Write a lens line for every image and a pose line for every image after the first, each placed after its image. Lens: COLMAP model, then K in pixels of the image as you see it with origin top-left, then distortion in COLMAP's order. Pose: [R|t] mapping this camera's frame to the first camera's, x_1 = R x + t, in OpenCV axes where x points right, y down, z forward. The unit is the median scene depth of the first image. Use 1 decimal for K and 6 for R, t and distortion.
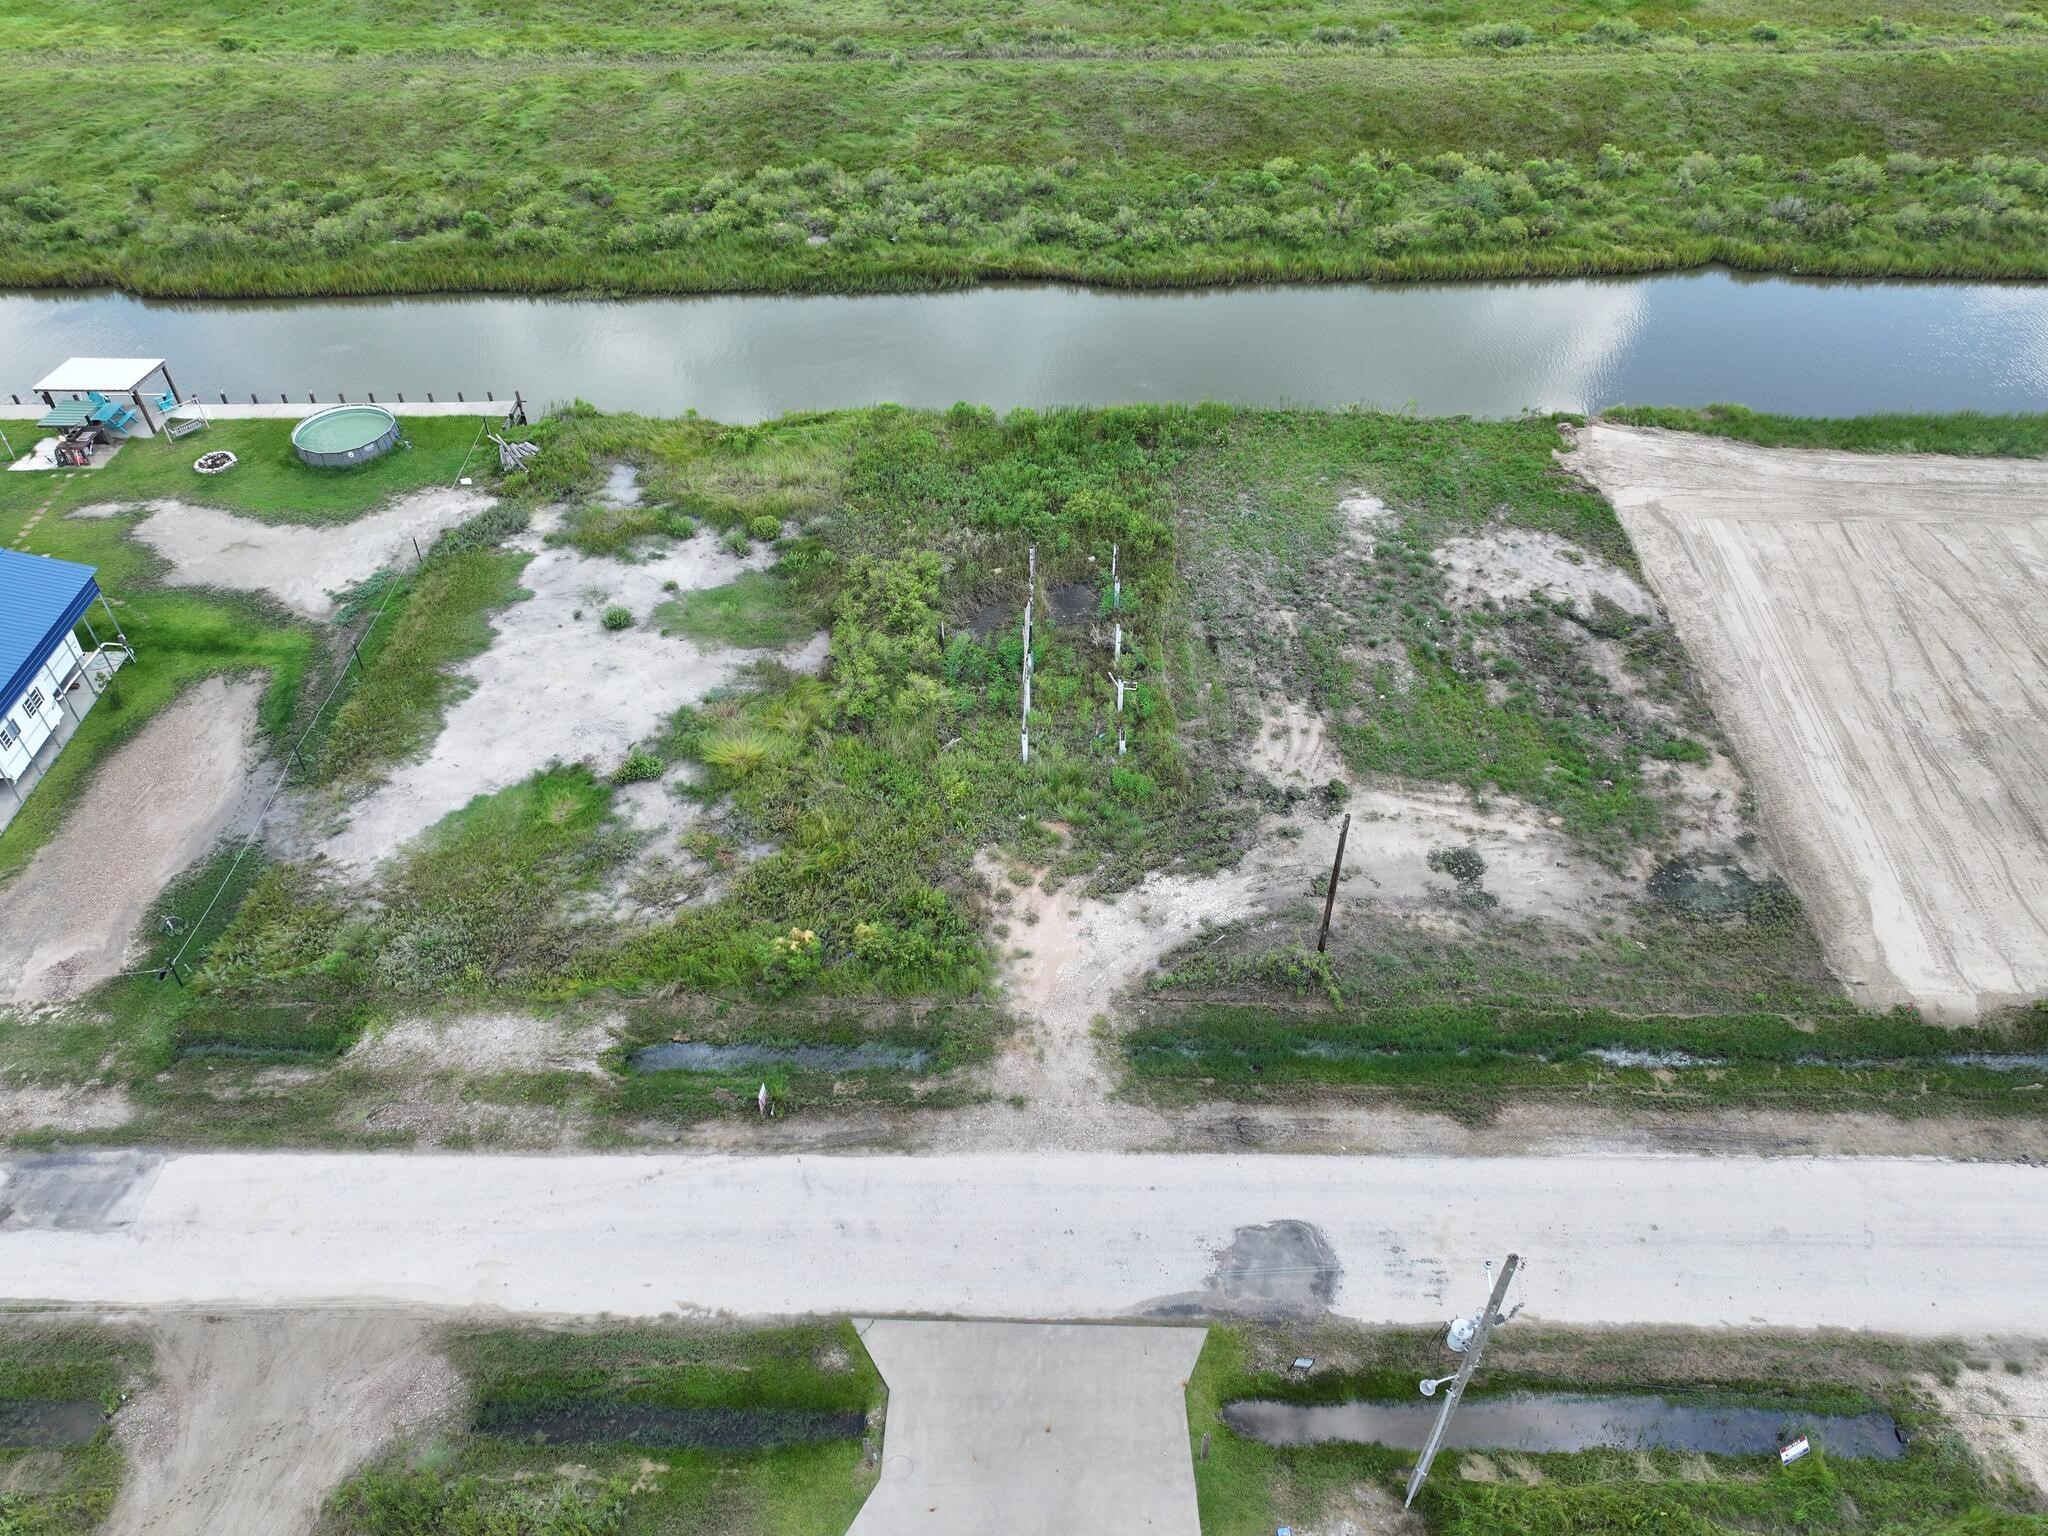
lens RADIAL K [[1430.9, 0, 1030.5], [0, 1430.9, 768.3], [0, 0, 1]] dist [0.000917, 0.015400]
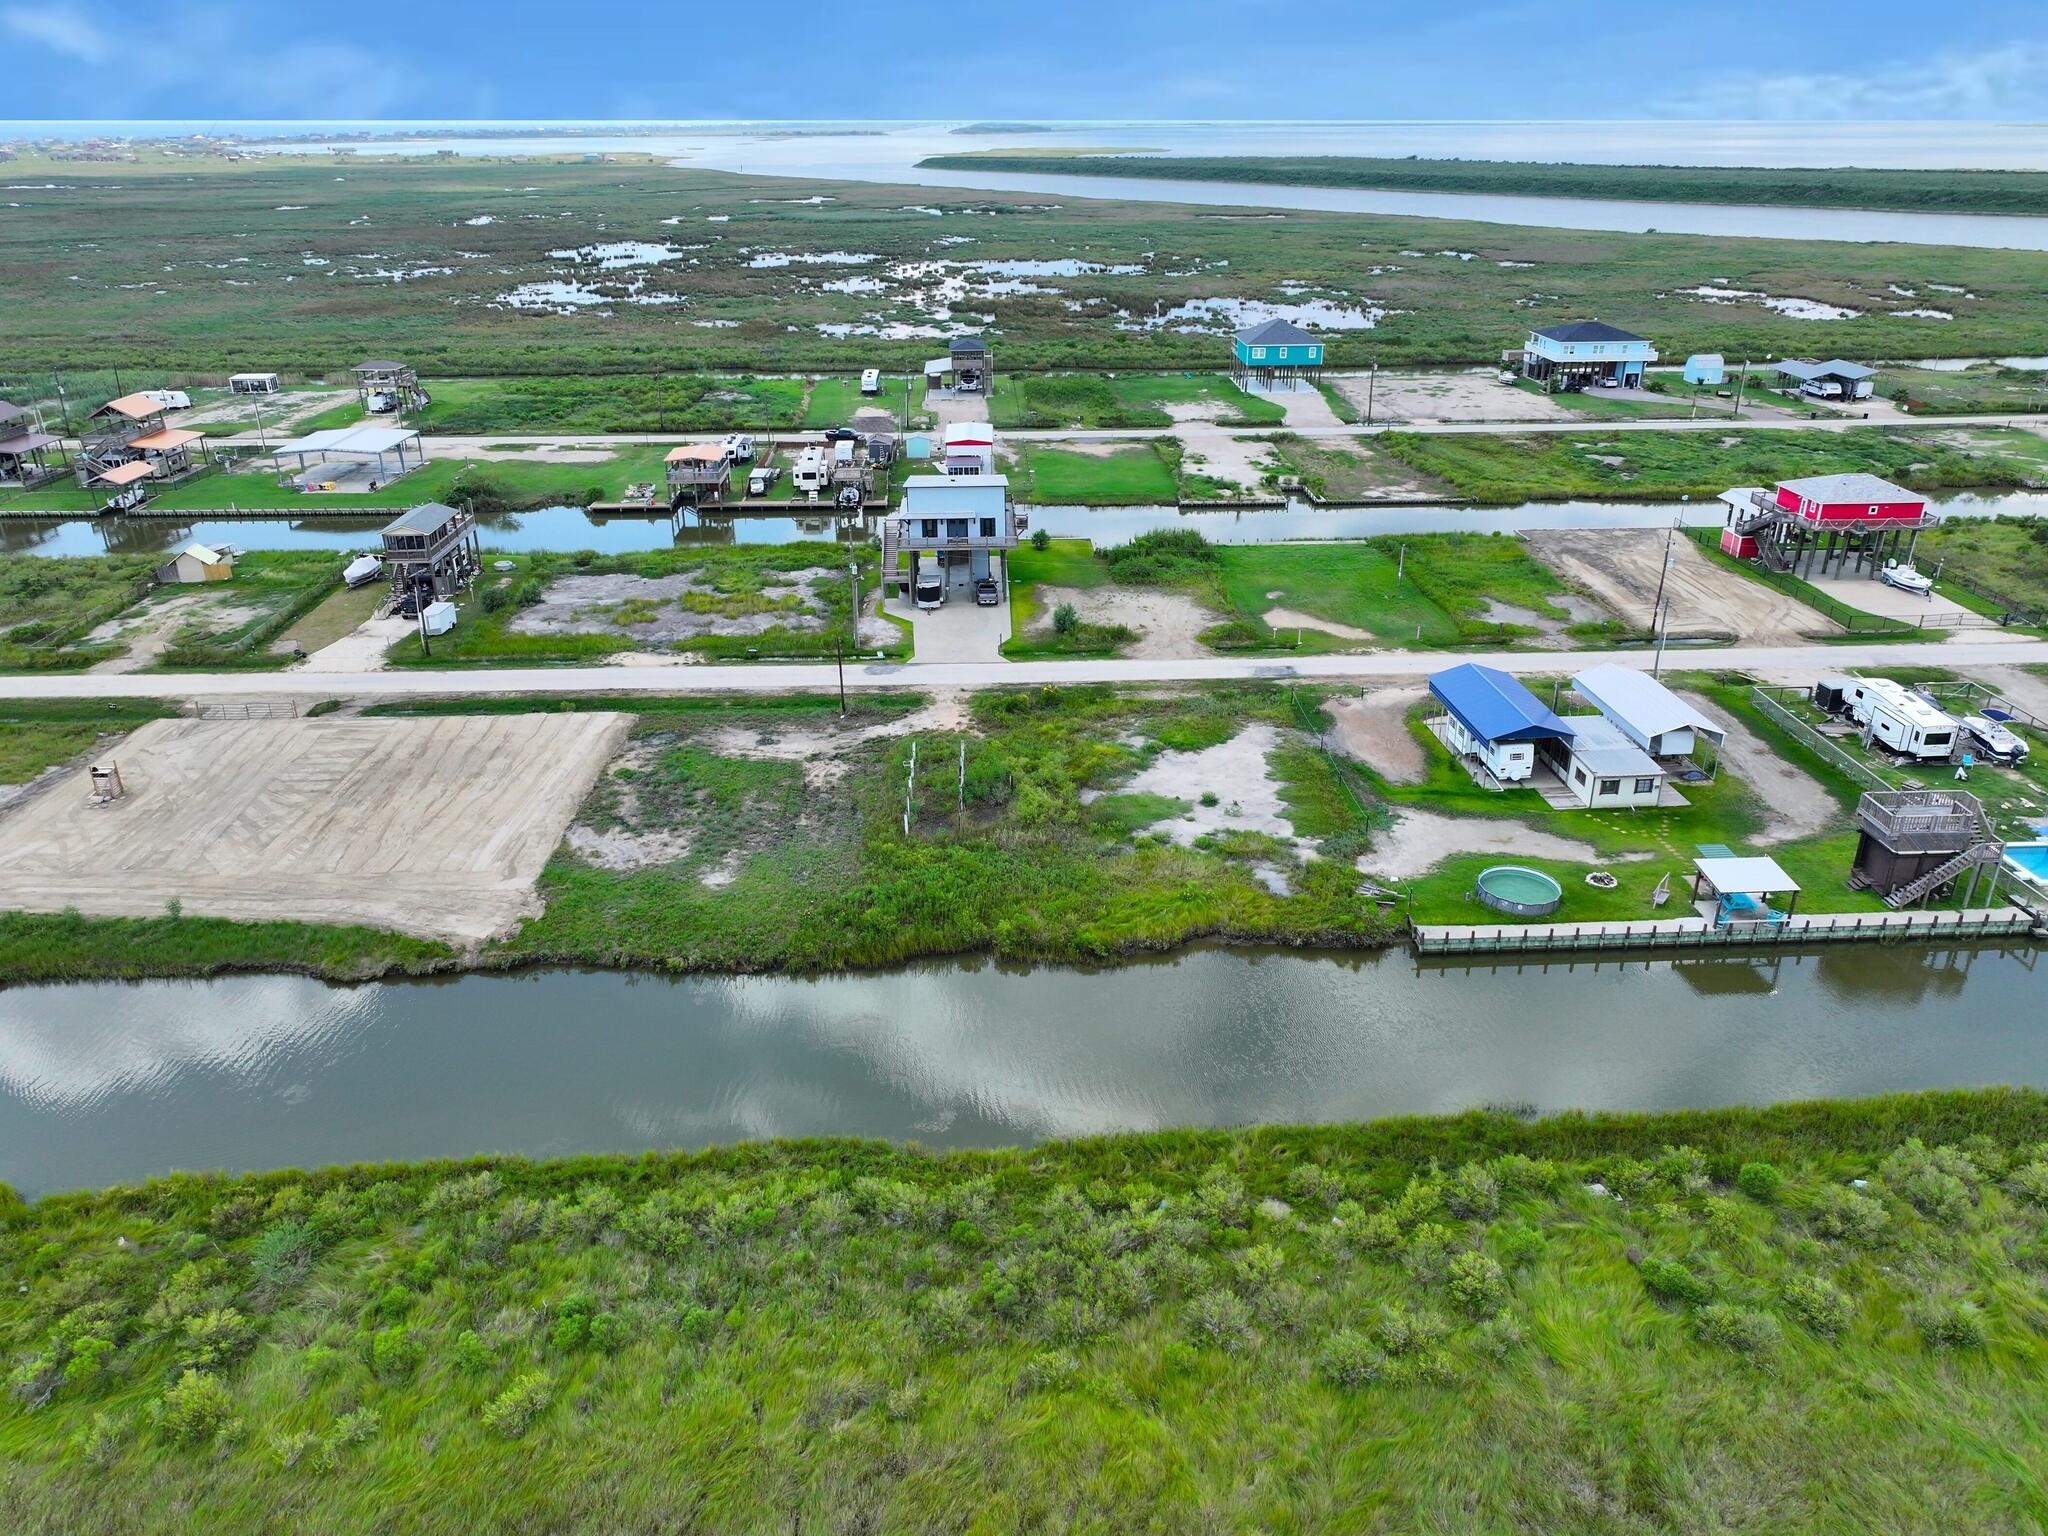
lens RADIAL K [[1436.5, 0, 1031.0], [0, 1436.5, 761.3], [0, 0, 1]] dist [0.005927, 0.004687]
pose [[-0.998451, 0.036494, -0.042000, -0.013971], [-0.023997, 0.398590, 0.916815, -1.746455], [0.050199, 0.916403, -0.397097, 1.707073]]
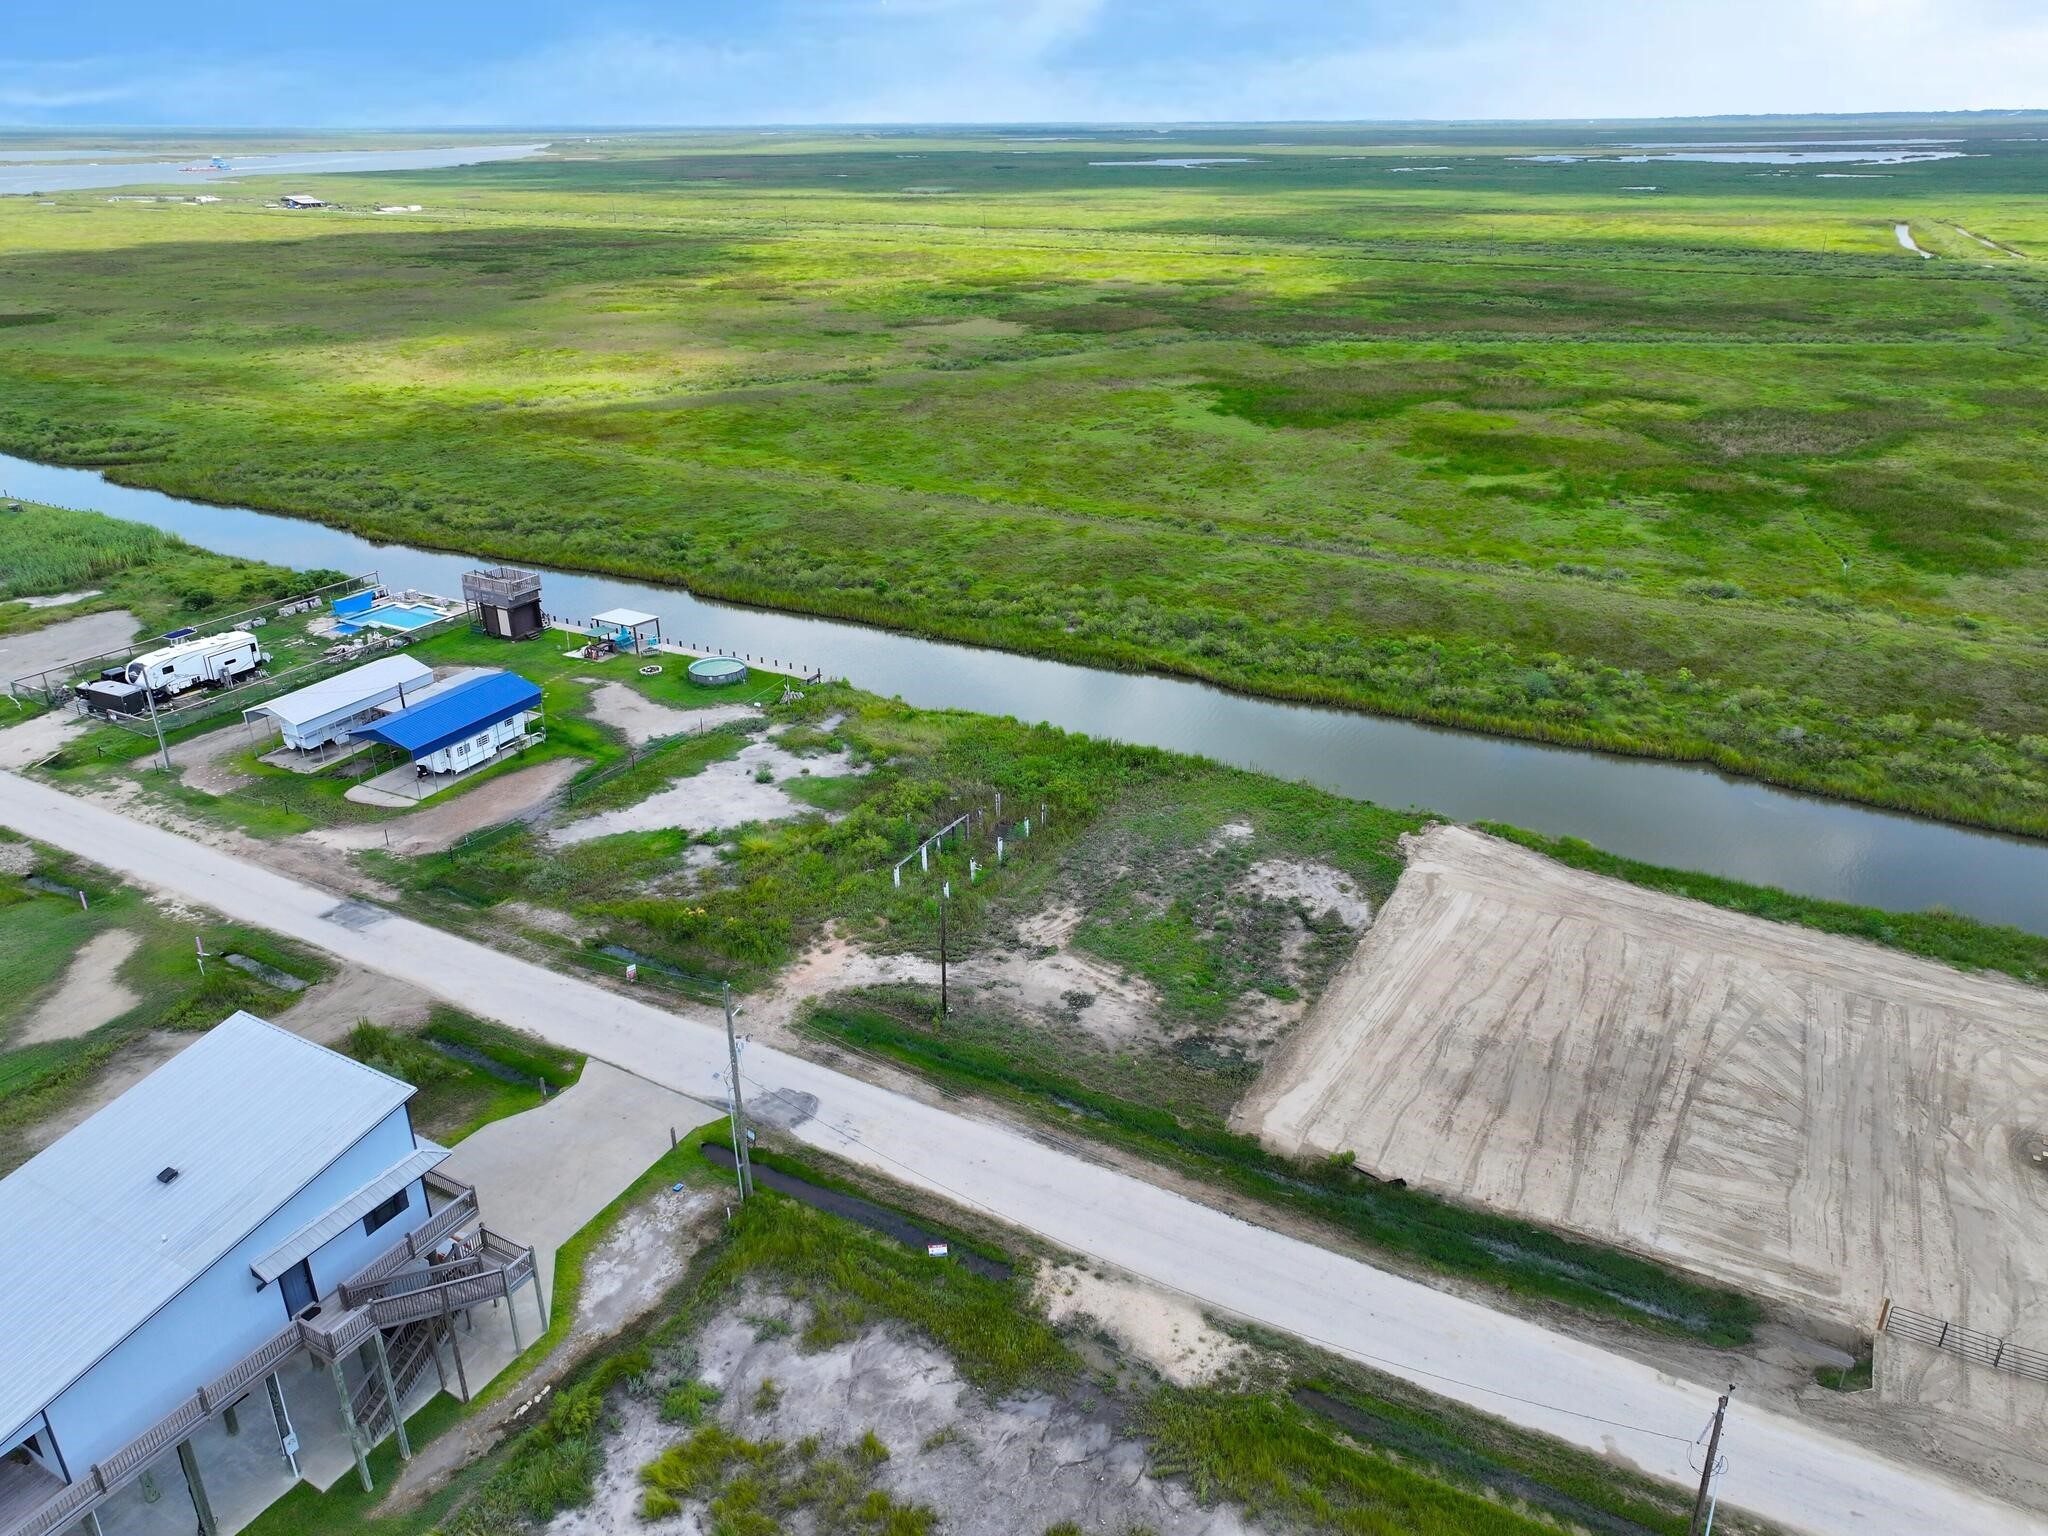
lens RADIAL K [[1436.5, 0, 1031.0], [0, 1436.5, 761.3], [0, 0, 1]] dist [0.005927, 0.004687]
pose [[0.878826, 0.200895, -0.432788, 0.774085], [-0.325310, 0.915822, -0.235466, 0.188729], [0.349053, 0.347724, 0.870201, -0.412368]]
